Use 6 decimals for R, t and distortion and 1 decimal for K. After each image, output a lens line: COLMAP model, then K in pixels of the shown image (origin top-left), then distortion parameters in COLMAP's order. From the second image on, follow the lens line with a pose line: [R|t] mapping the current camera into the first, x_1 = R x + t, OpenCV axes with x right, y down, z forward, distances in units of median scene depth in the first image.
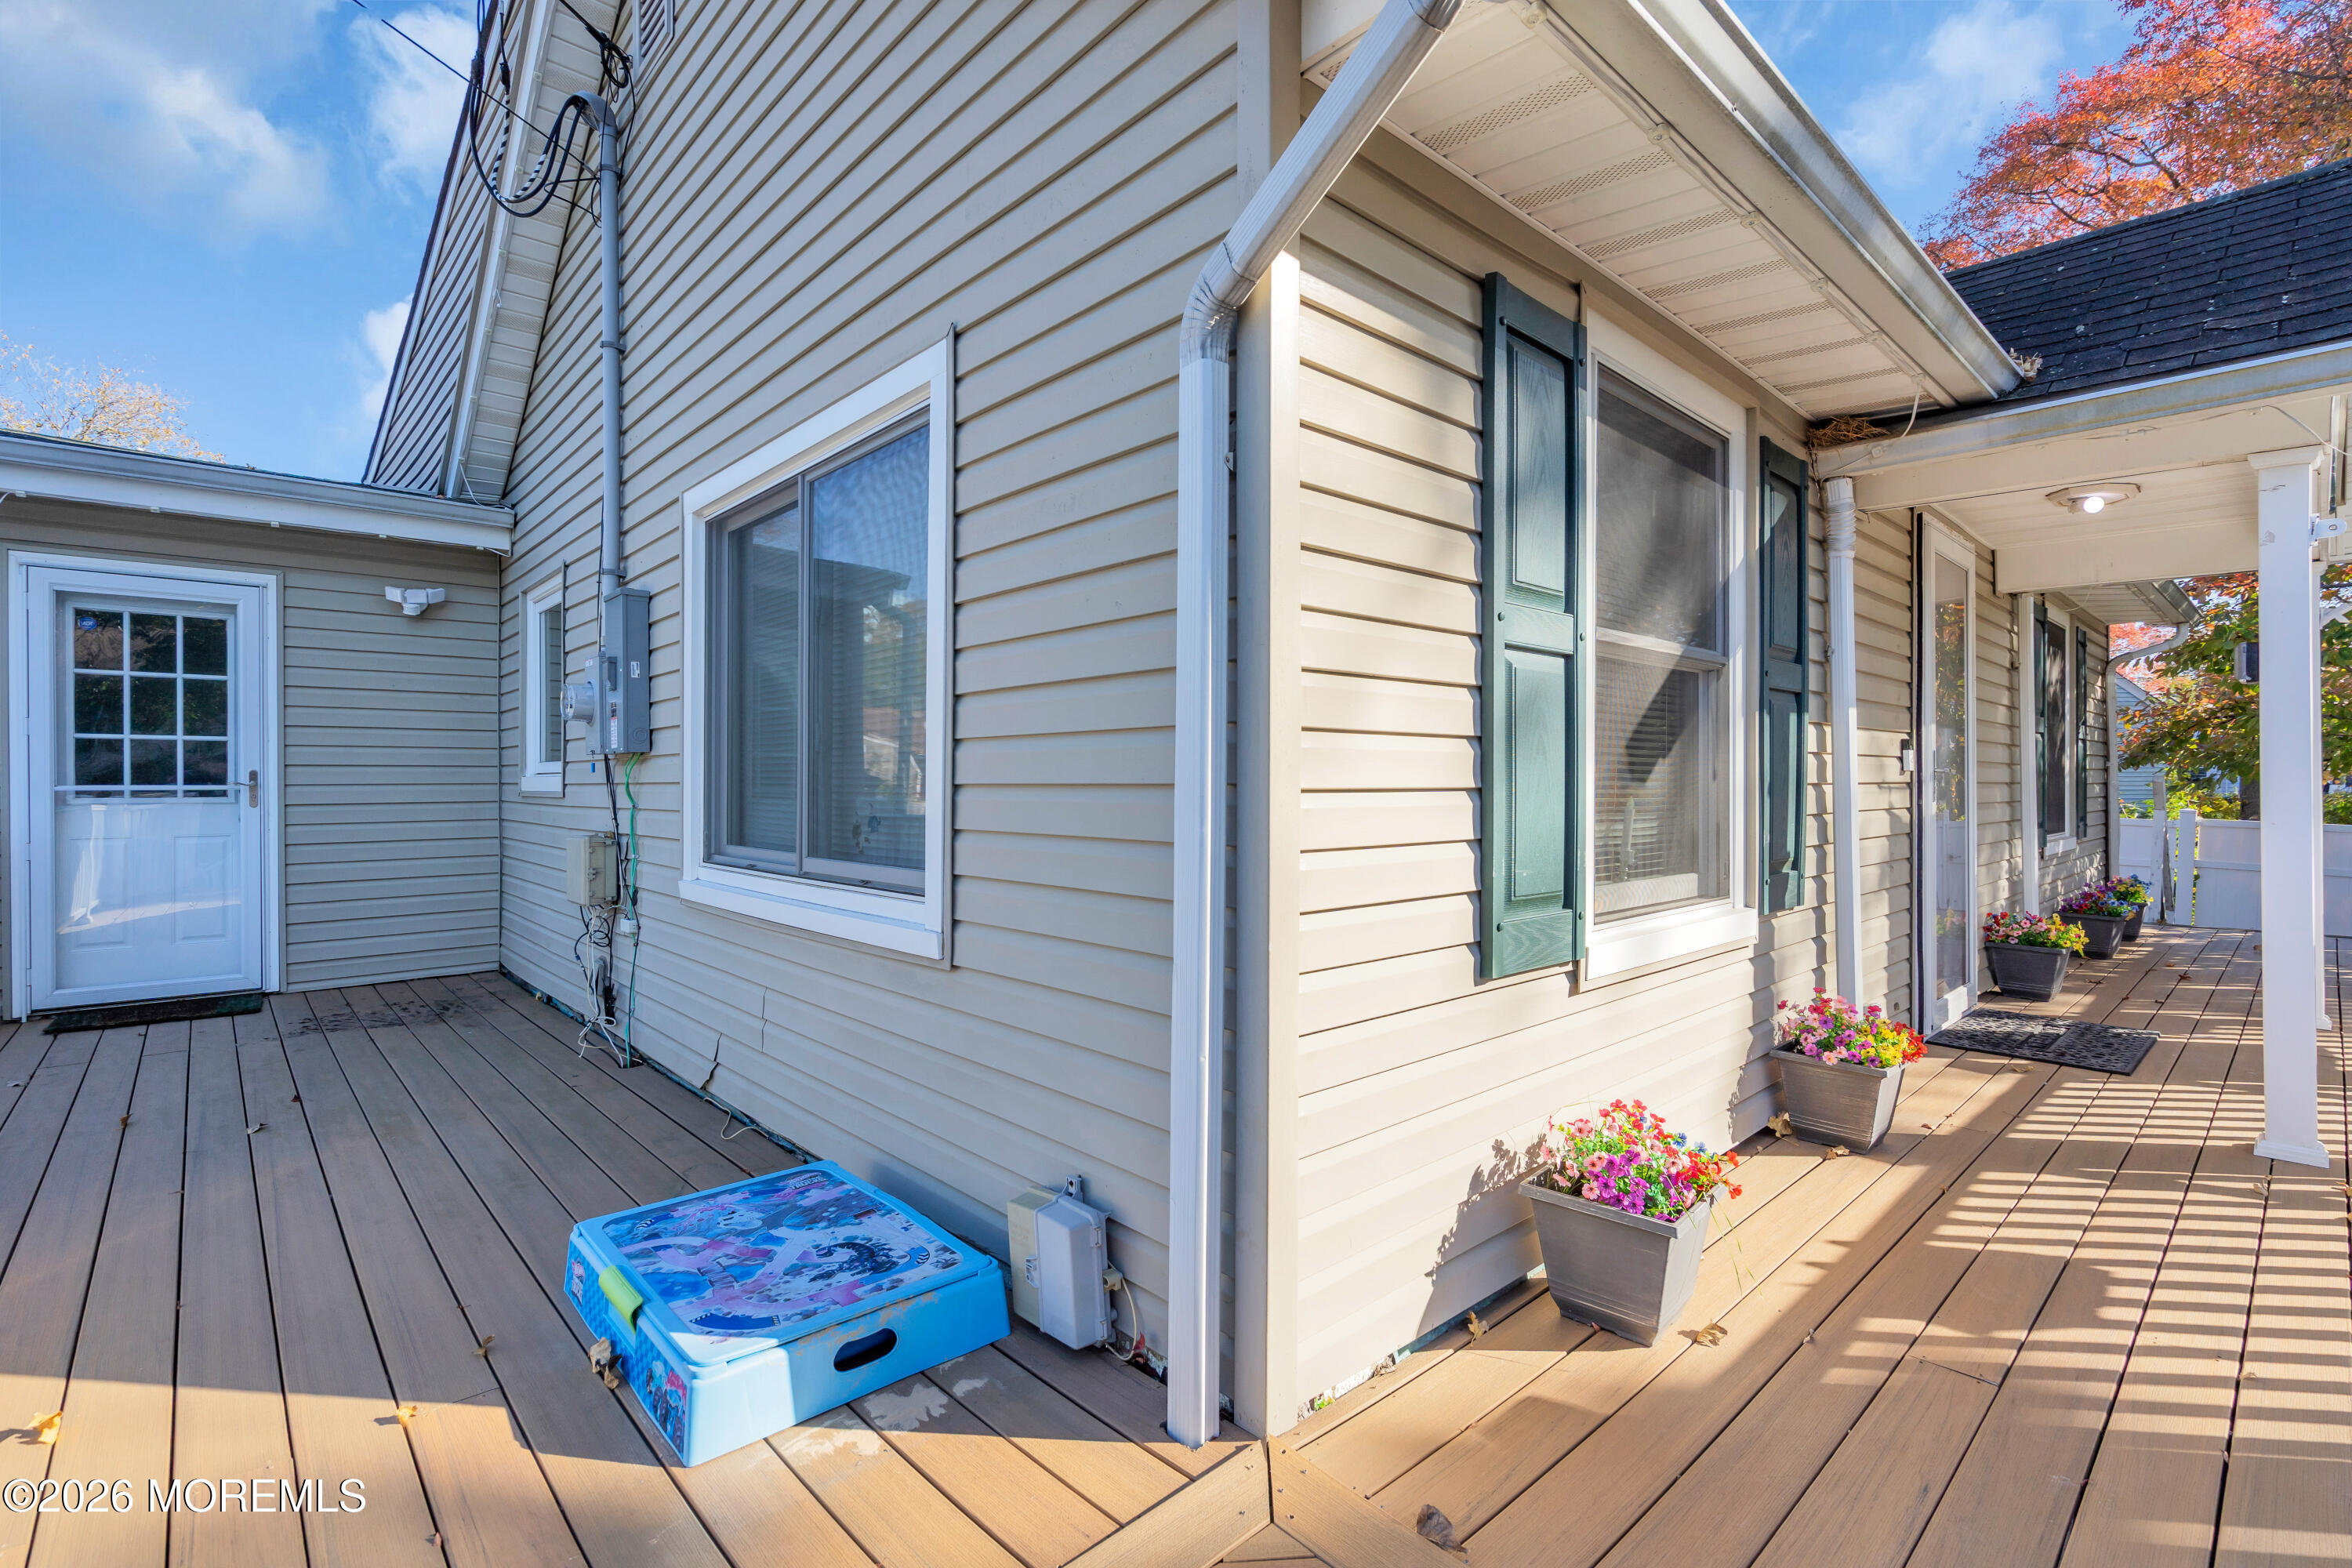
lens RADIAL K [[1056.9, 0, 1177.0], [0, 1056.9, 784.8], [0, 0, 1]] dist [-0.004097, 0.000995]
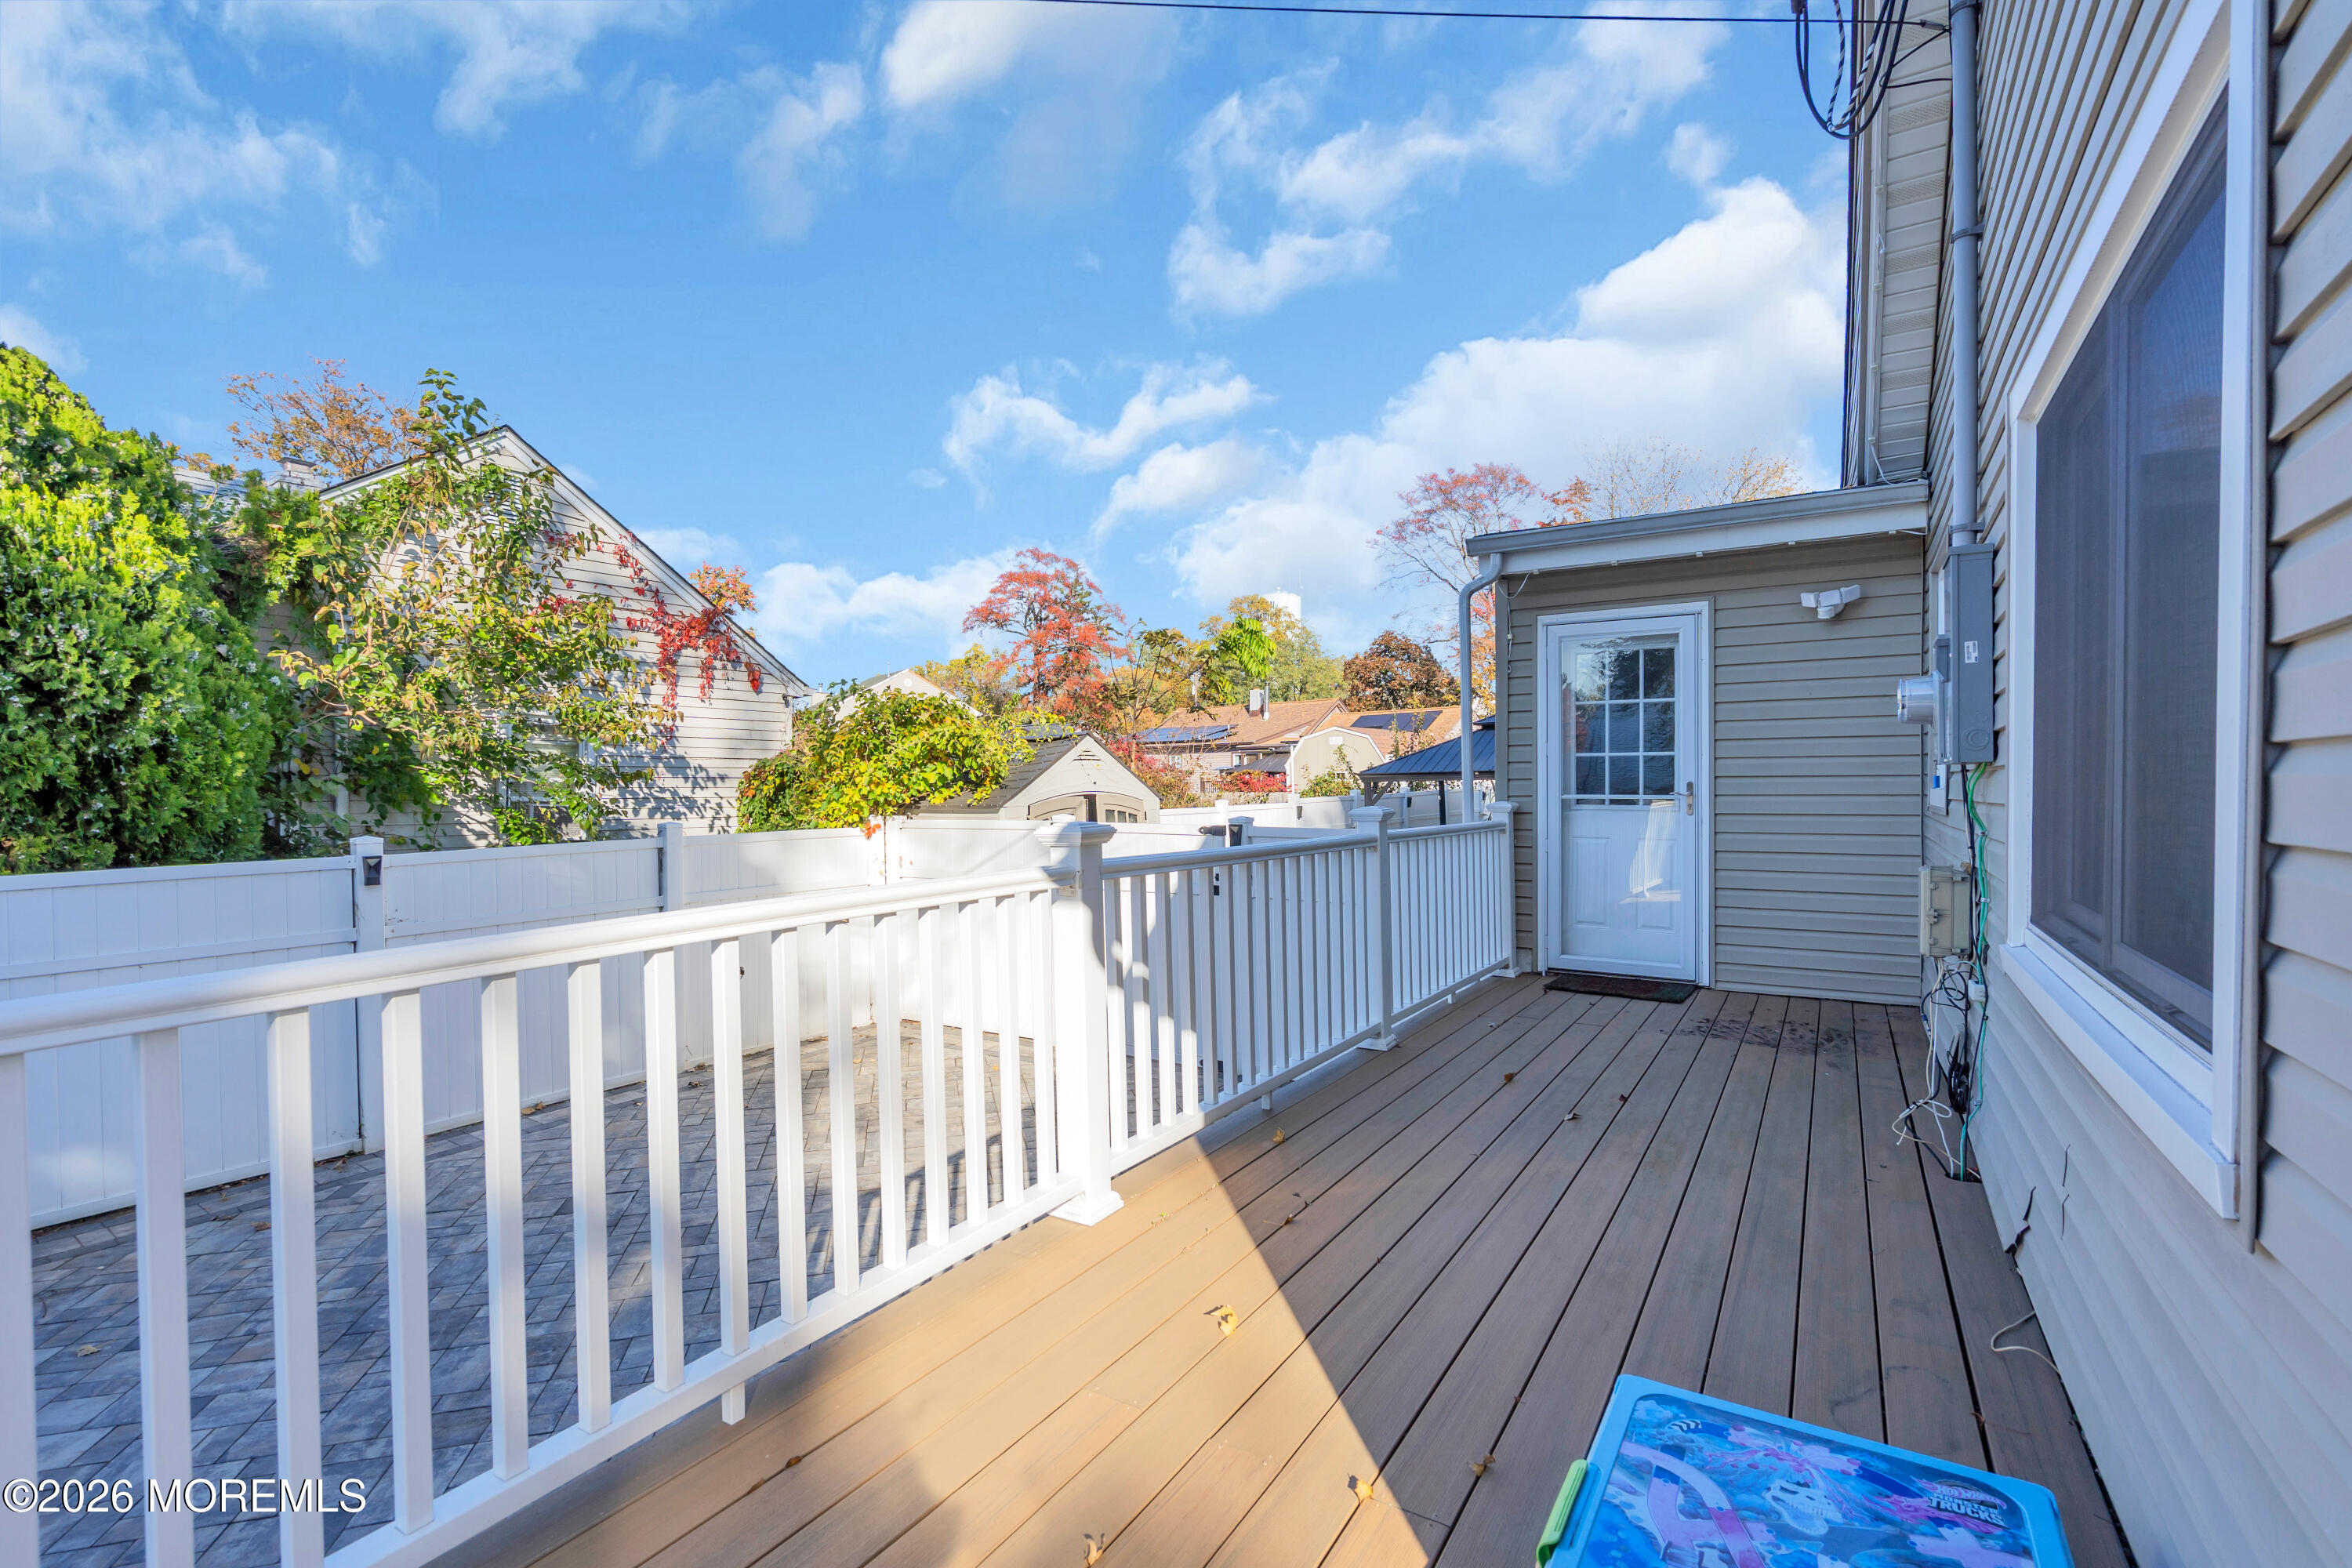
lens RADIAL K [[1056.9, 0, 1186.0], [0, 1056.9, 789.4], [0, 0, 1]] dist [-0.004097, 0.000995]
pose [[0.270125, 0.005998, -0.962807, 0.045426], [-0.000976, 0.999982, 0.005955, -0.012384], [0.962825, -0.000669, 0.270126, 0.207701]]
